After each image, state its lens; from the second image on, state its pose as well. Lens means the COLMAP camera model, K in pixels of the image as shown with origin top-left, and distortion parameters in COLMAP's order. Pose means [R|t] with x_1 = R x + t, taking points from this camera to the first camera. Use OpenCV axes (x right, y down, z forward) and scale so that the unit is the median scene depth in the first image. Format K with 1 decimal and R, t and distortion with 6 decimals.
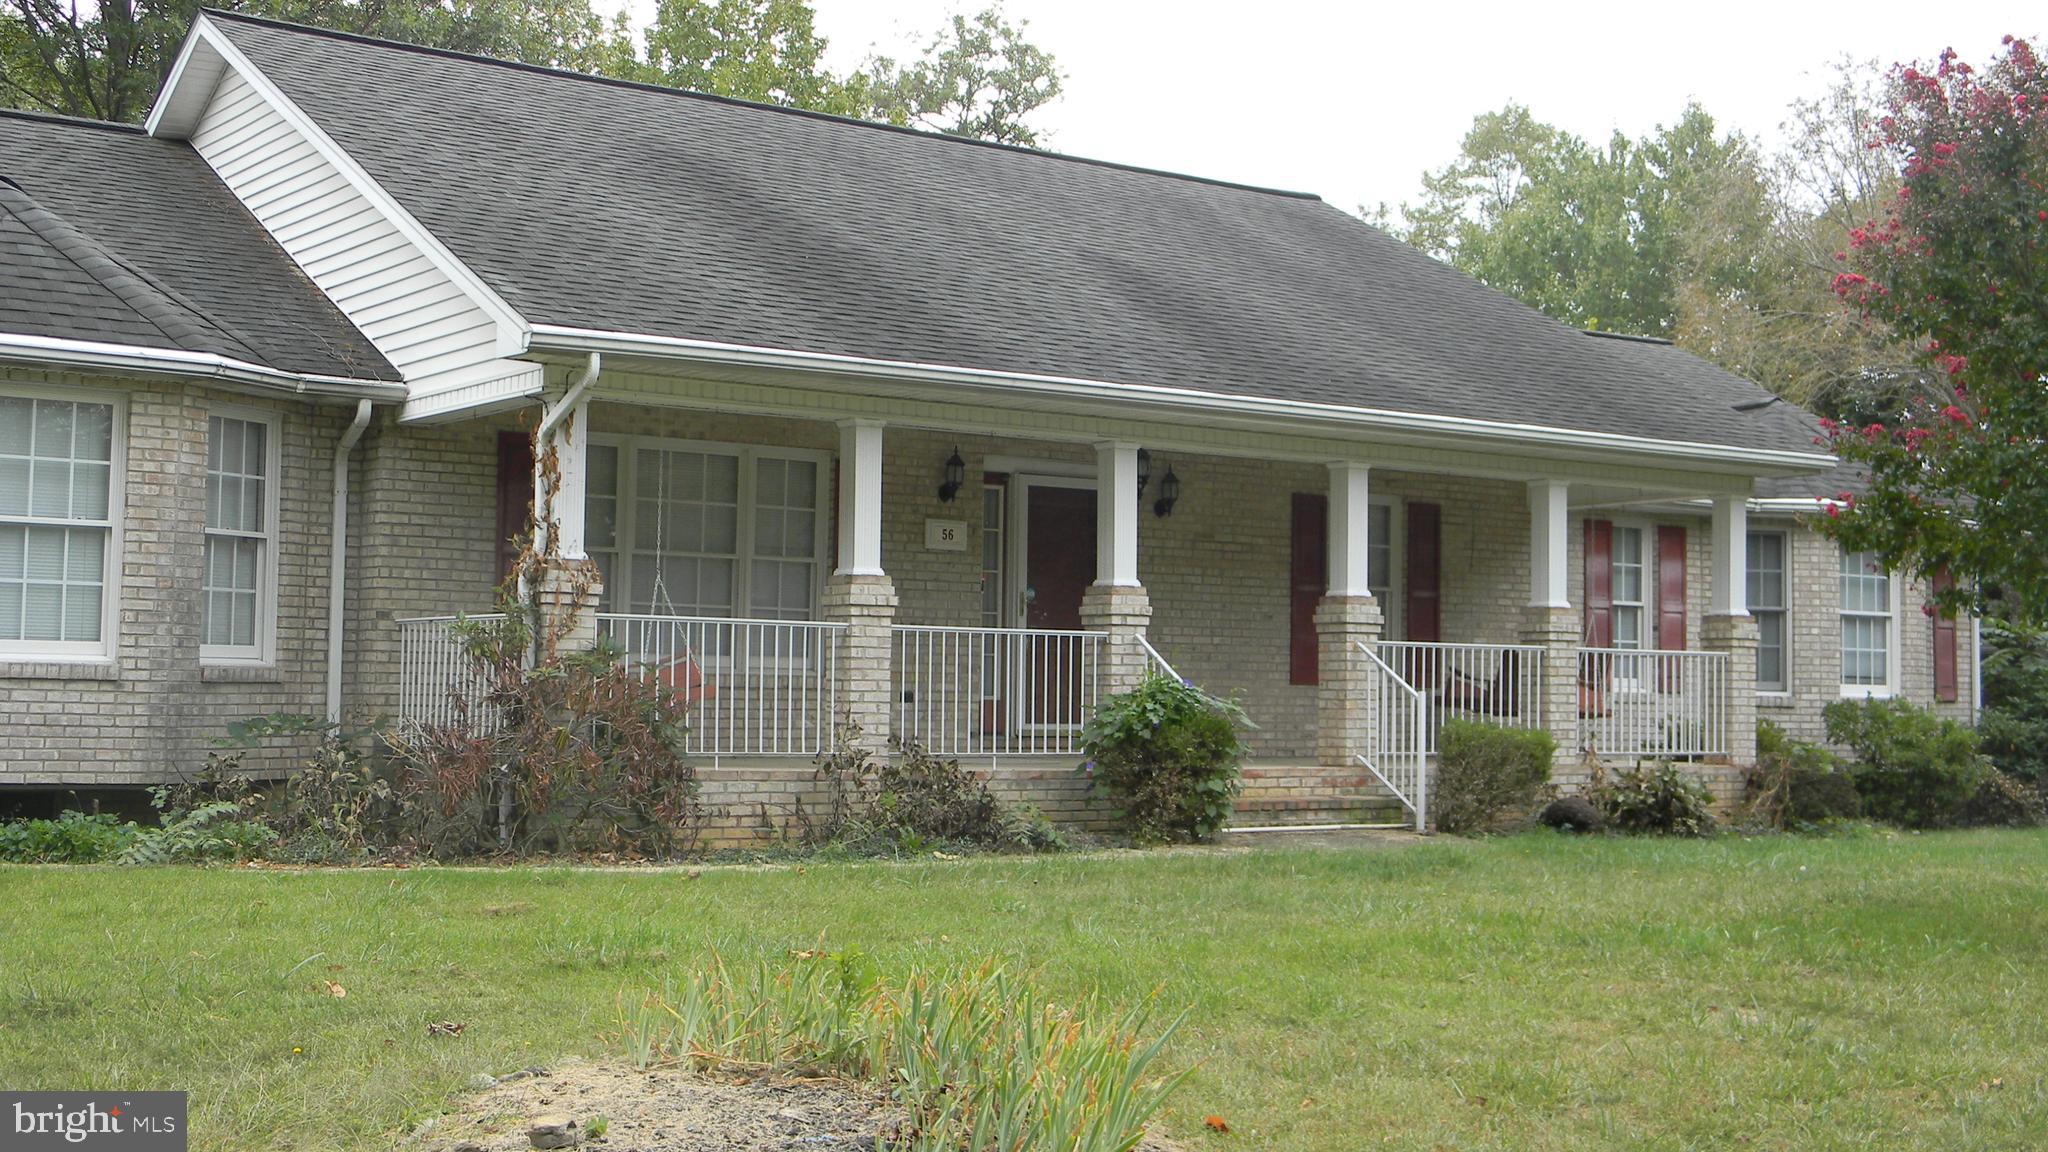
lens RADIAL K [[2534.1, 0, 1024.0], [0, 2534.1, 576.0], [0, 0, 1]] dist [-0.004224, 0.020368]
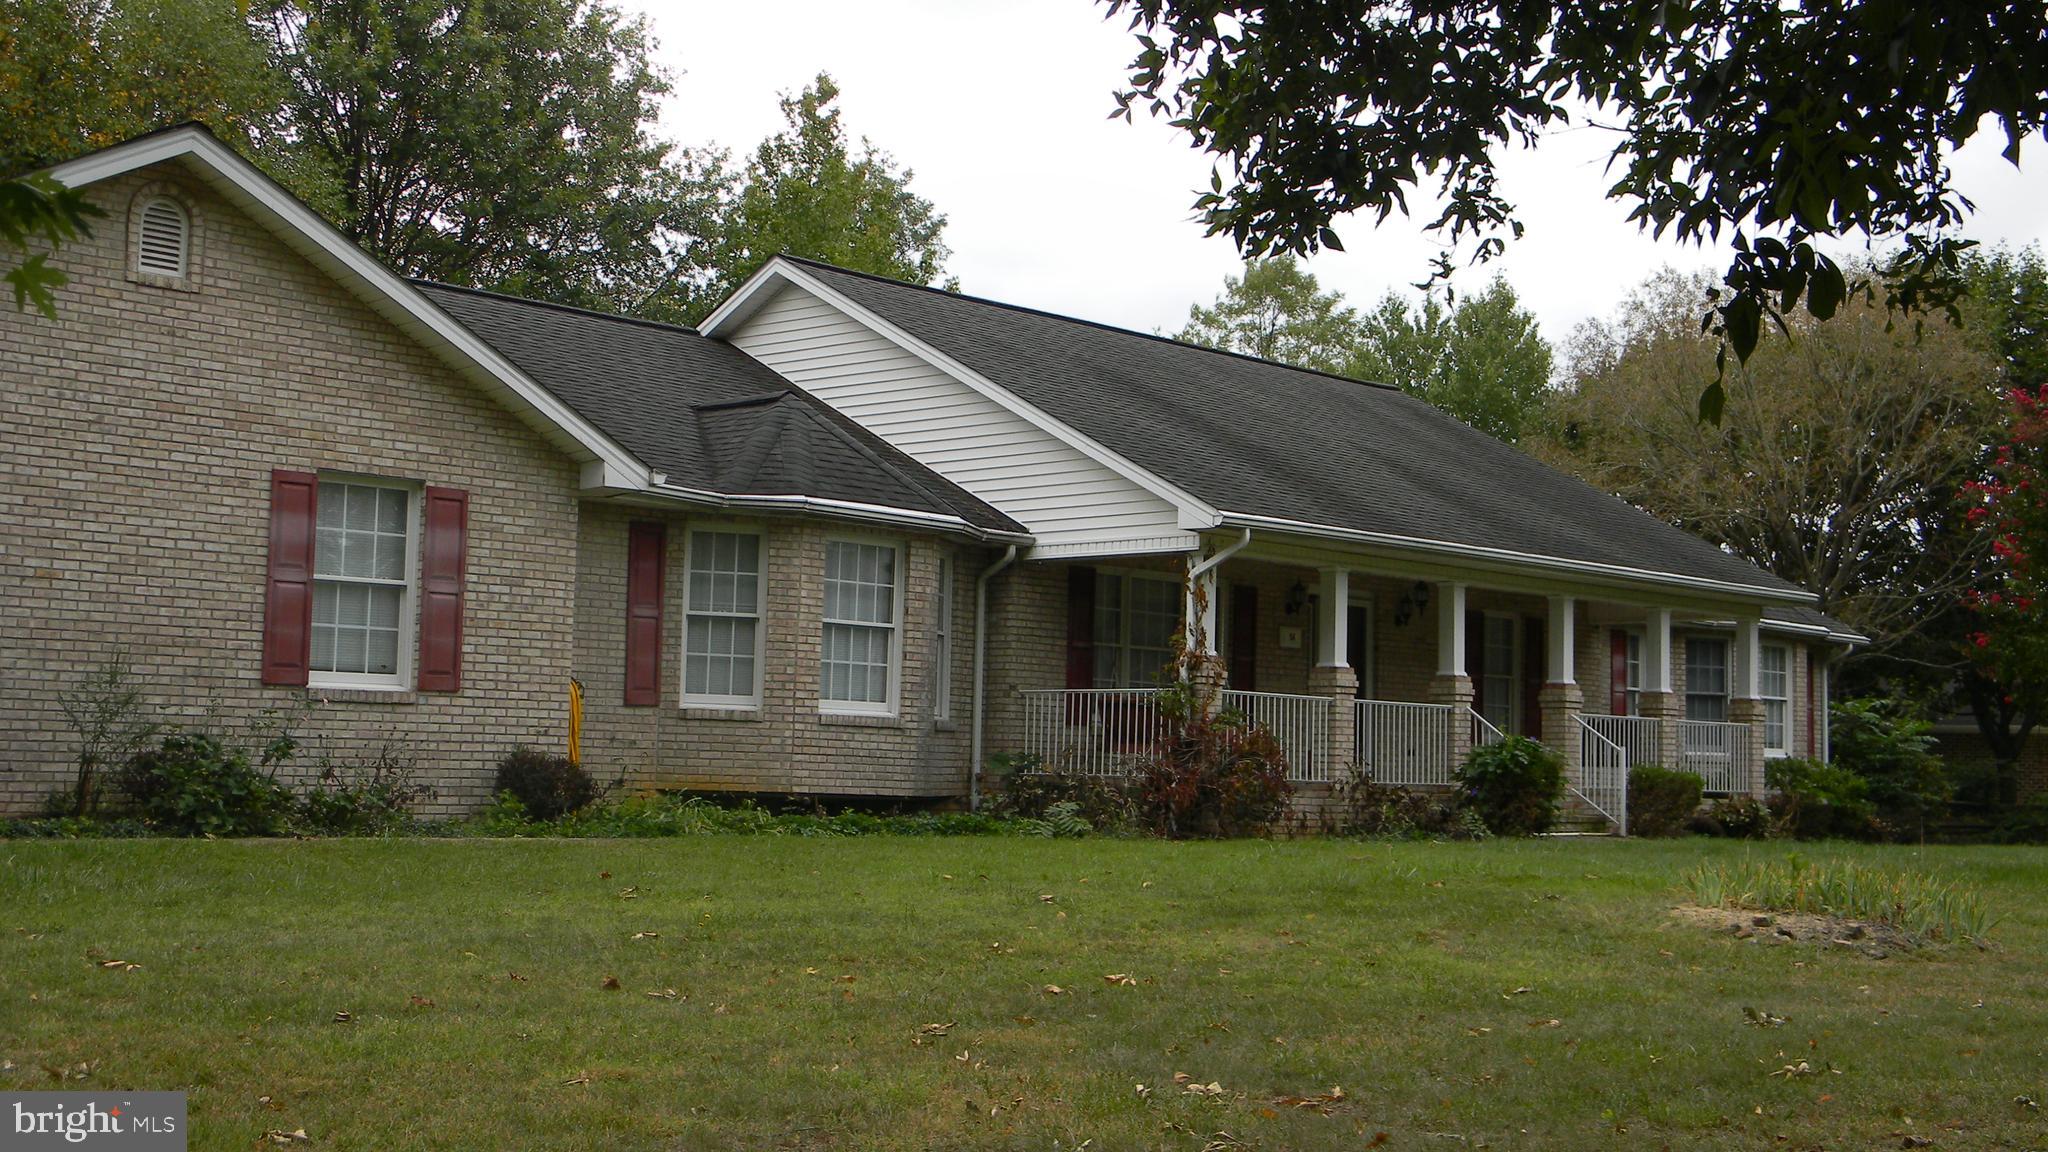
lens RADIAL K [[2534.1, 0, 1024.0], [0, 2534.1, 576.0], [0, 0, 1]] dist [-0.004224, 0.020368]
pose [[0.981362, 0.024414, 0.190612, -0.501634], [-0.019467, 0.999424, -0.027787, -0.008492], [-0.191180, 0.023558, 0.981272, -0.452048]]
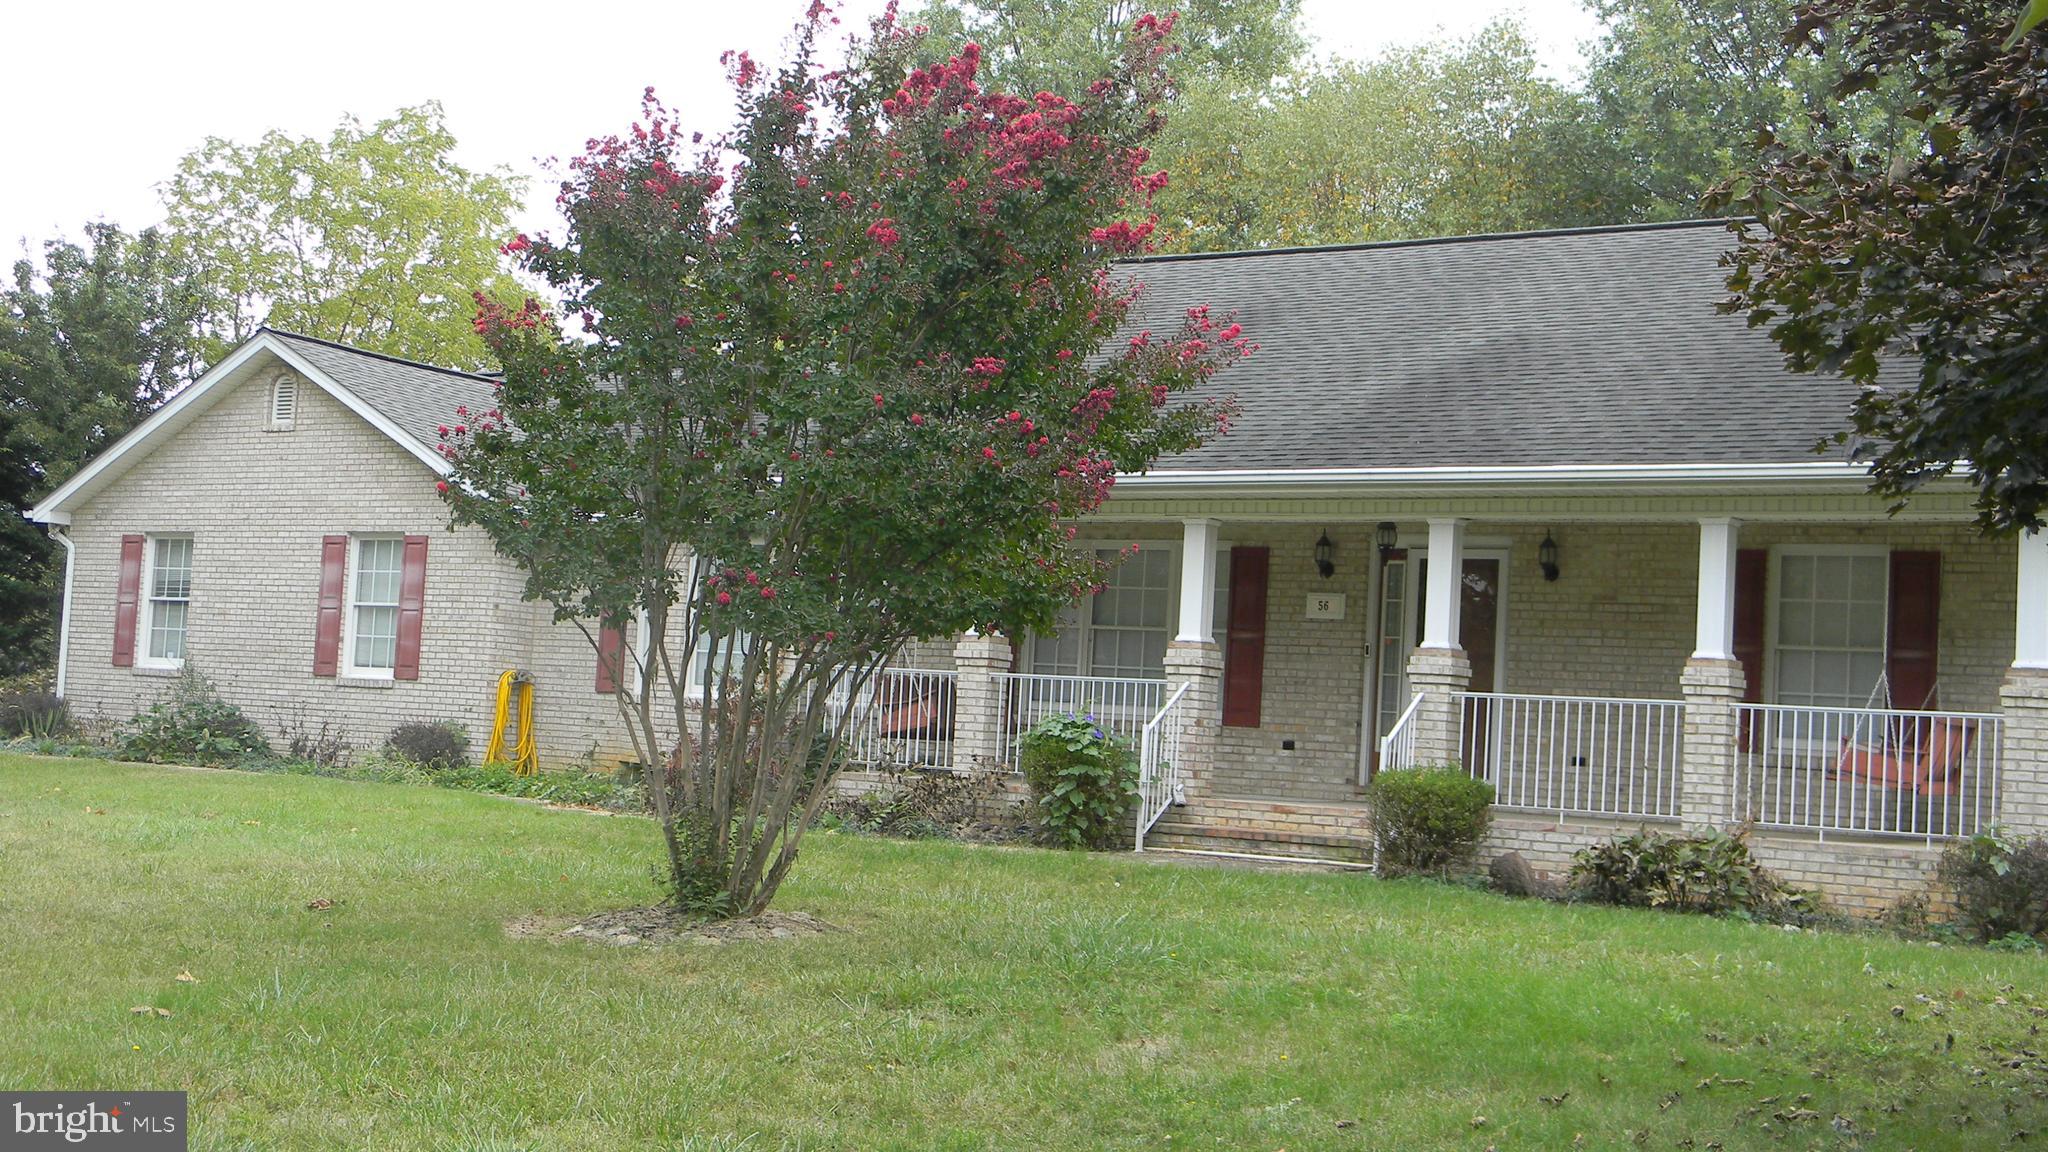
lens RADIAL K [[2534.1, 0, 1024.0], [0, 2534.1, 576.0], [0, 0, 1]] dist [-0.004224, 0.020368]
pose [[0.350603, -0.053573, -0.934990, 1.079130], [-0.008787, 0.998130, -0.060485, 0.044302], [0.936483, 0.029422, 0.349477, 0.504963]]
